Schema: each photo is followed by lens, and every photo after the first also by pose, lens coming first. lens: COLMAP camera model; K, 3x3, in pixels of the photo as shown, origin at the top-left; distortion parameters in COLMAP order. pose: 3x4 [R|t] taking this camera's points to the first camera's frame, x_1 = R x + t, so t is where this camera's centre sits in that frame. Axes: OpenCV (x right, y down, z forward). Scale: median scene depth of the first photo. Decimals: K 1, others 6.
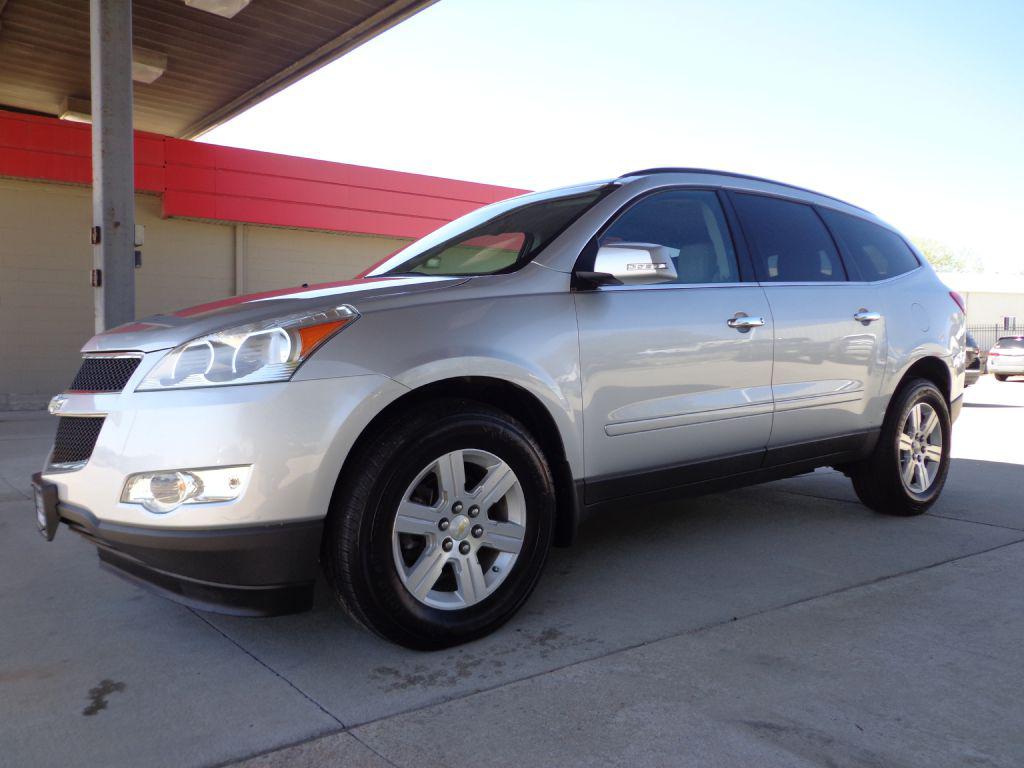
lens RADIAL K [[768.6, 0, 512.0], [0, 768.6, 384.0], [0, 0, 1]] dist [-0.006161, 0.005427]
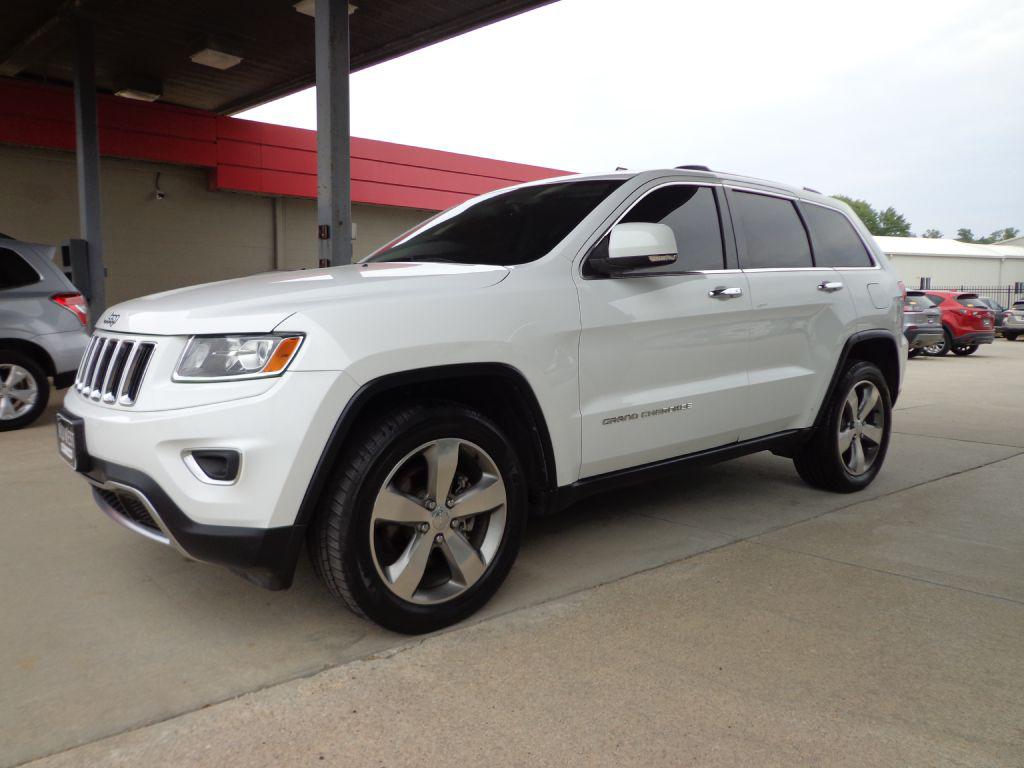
lens RADIAL K [[768.6, 0, 512.0], [0, 768.6, 384.0], [0, 0, 1]] dist [-0.006161, 0.005427]
pose [[0.995839, -0.008560, 0.090725, -0.349278], [0.003460, 0.998412, 0.056221, -0.014225], [-0.091063, -0.055673, 0.994288, -0.294086]]
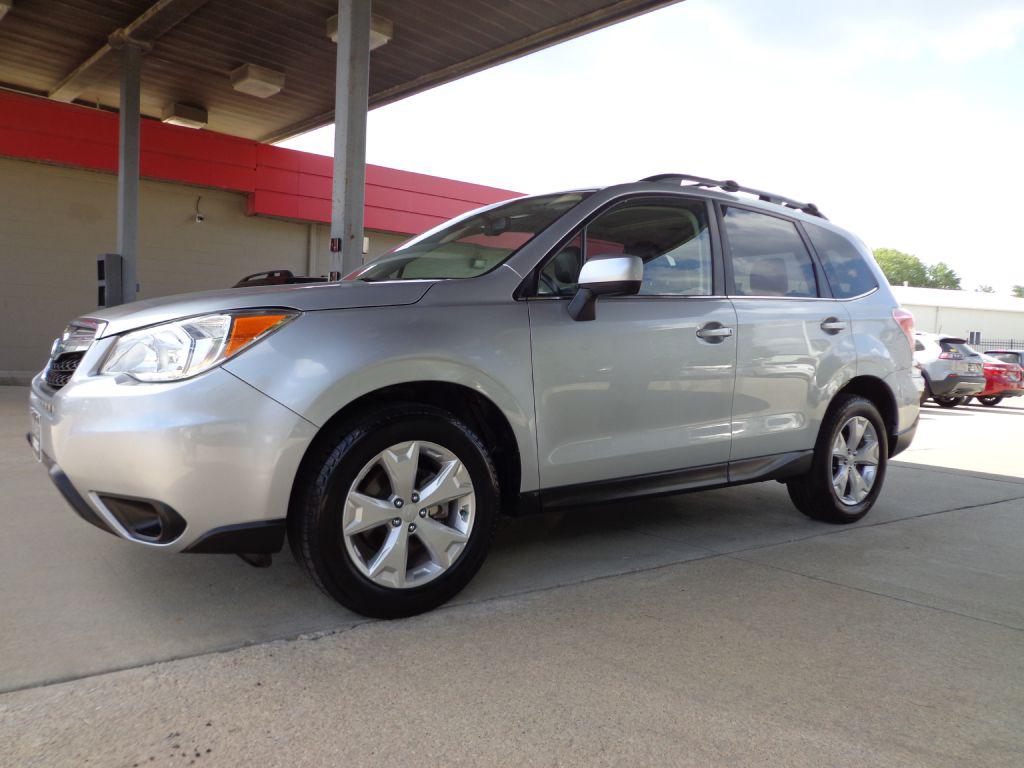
lens RADIAL K [[768.6, 0, 512.0], [0, 768.6, 384.0], [0, 0, 1]] dist [-0.006161, 0.005427]
pose [[0.998744, 0.032213, 0.038383, -0.289510], [-0.032353, 0.999472, 0.003048, 0.023564], [-0.038264, -0.004286, 0.999258, -0.284823]]
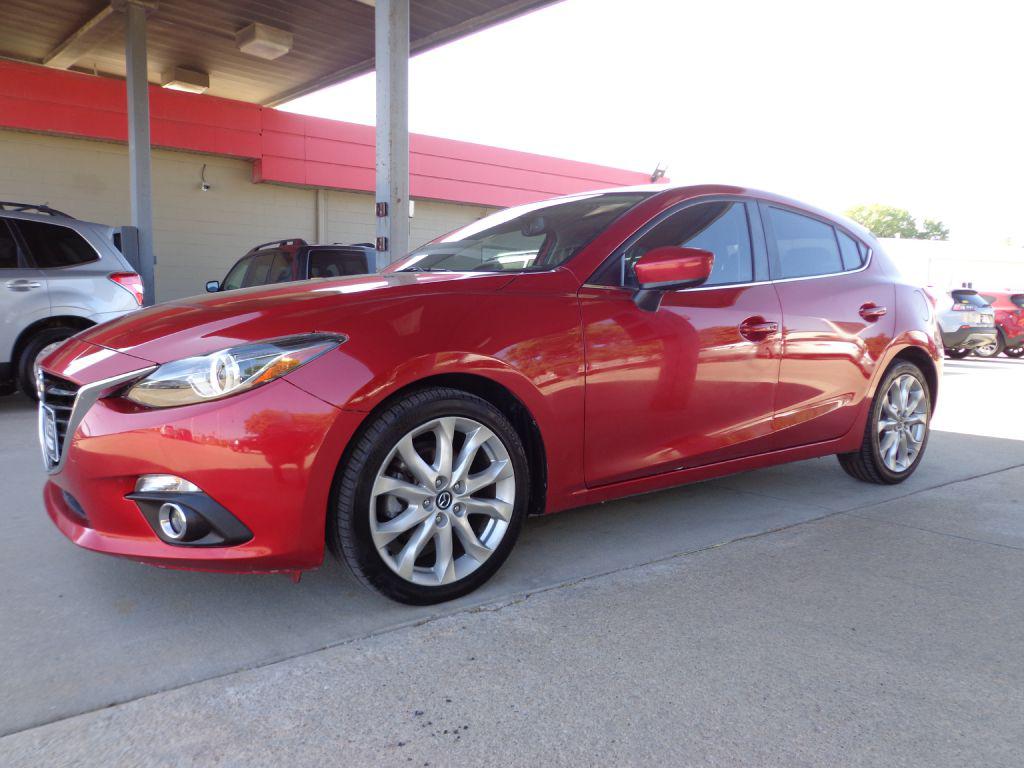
lens RADIAL K [[769.0, 0, 505.3], [0, 769.0, 388.0], [0, 0, 1]] dist [0.004317, -0.006439]
pose [[0.998837, 0.002176, 0.048166, -0.399190], [-0.004831, 0.998471, 0.055069, 0.024800], [-0.047973, -0.055238, 0.997320, -0.268960]]
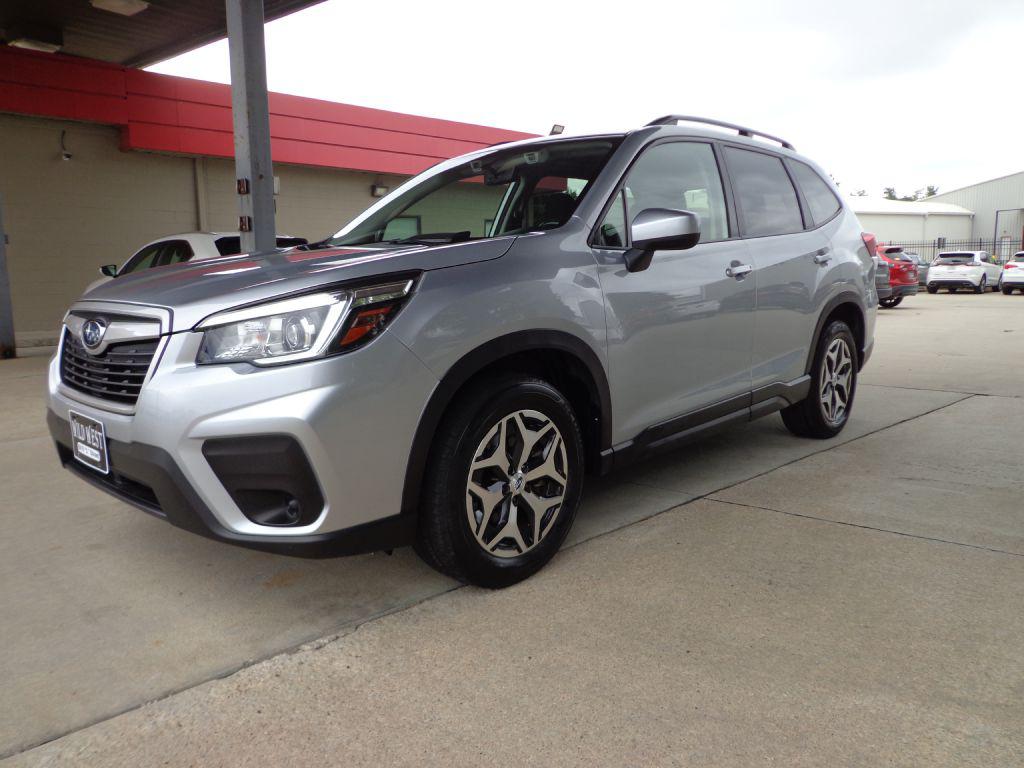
lens RADIAL K [[773.2, 0, 514.6], [0, 773.2, 372.8], [0, 0, 1]] dist [-0.002542, 0.003176]
pose [[0.985042, -0.043781, 0.166659, -0.342153], [0.029541, 0.995772, 0.086983, -0.001877], [-0.169762, -0.080759, 0.982170, -0.244069]]
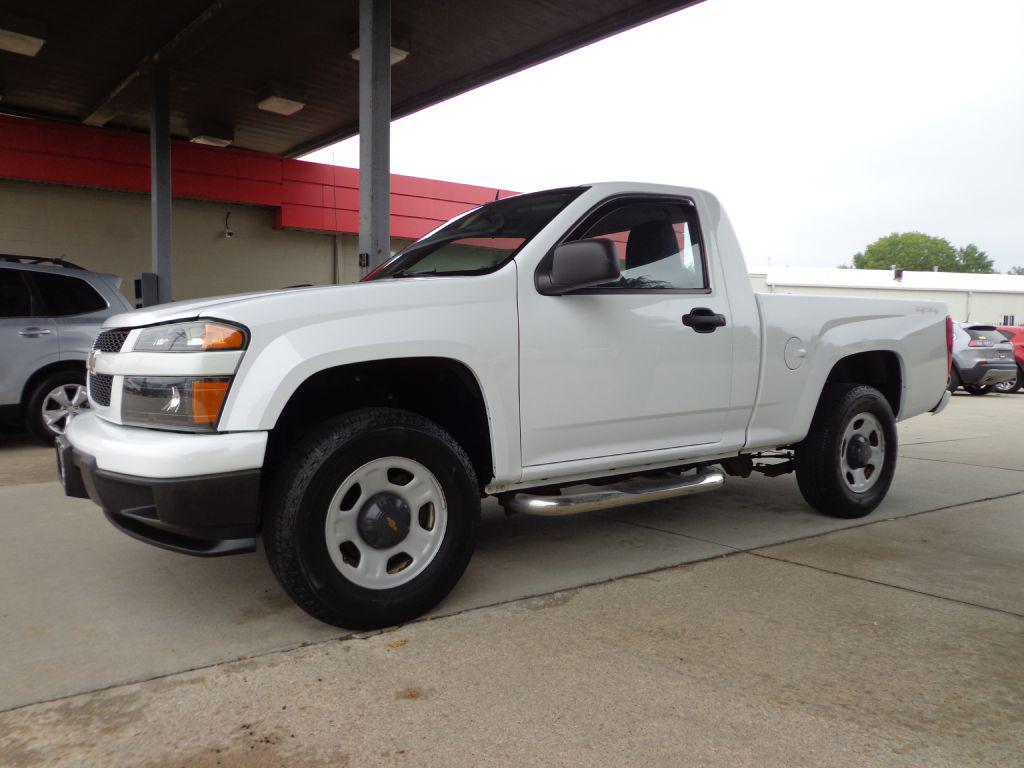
lens RADIAL K [[768.6, 0, 512.0], [0, 768.6, 384.0], [0, 0, 1]] dist [-0.006161, 0.005427]
pose [[0.999986, 0.002214, 0.004888, -0.291455], [-0.002239, 0.999984, 0.005102, 0.012034], [-0.004877, -0.005113, 0.999975, -0.323647]]
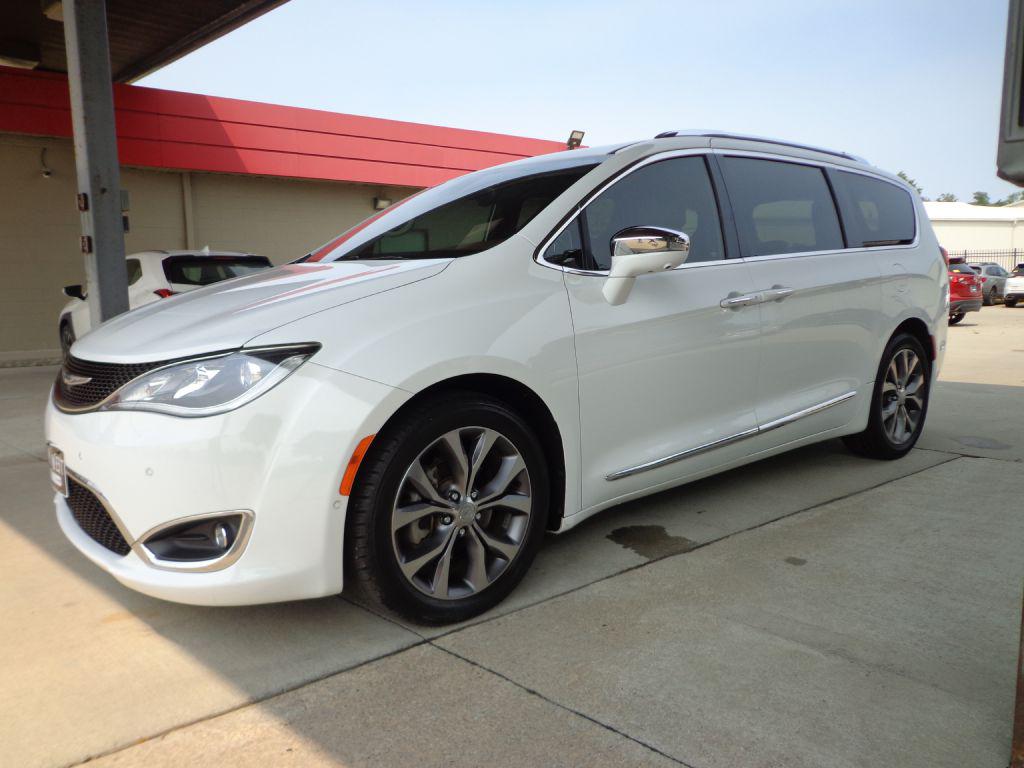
lens RADIAL K [[768.6, 0, 512.0], [0, 768.6, 384.0], [0, 0, 1]] dist [-0.006161, 0.005427]
pose [[0.996734, -0.035104, 0.072728, -0.056792], [0.028848, 0.995933, 0.085359, -0.023559], [-0.075429, -0.082982, 0.993692, -0.074877]]
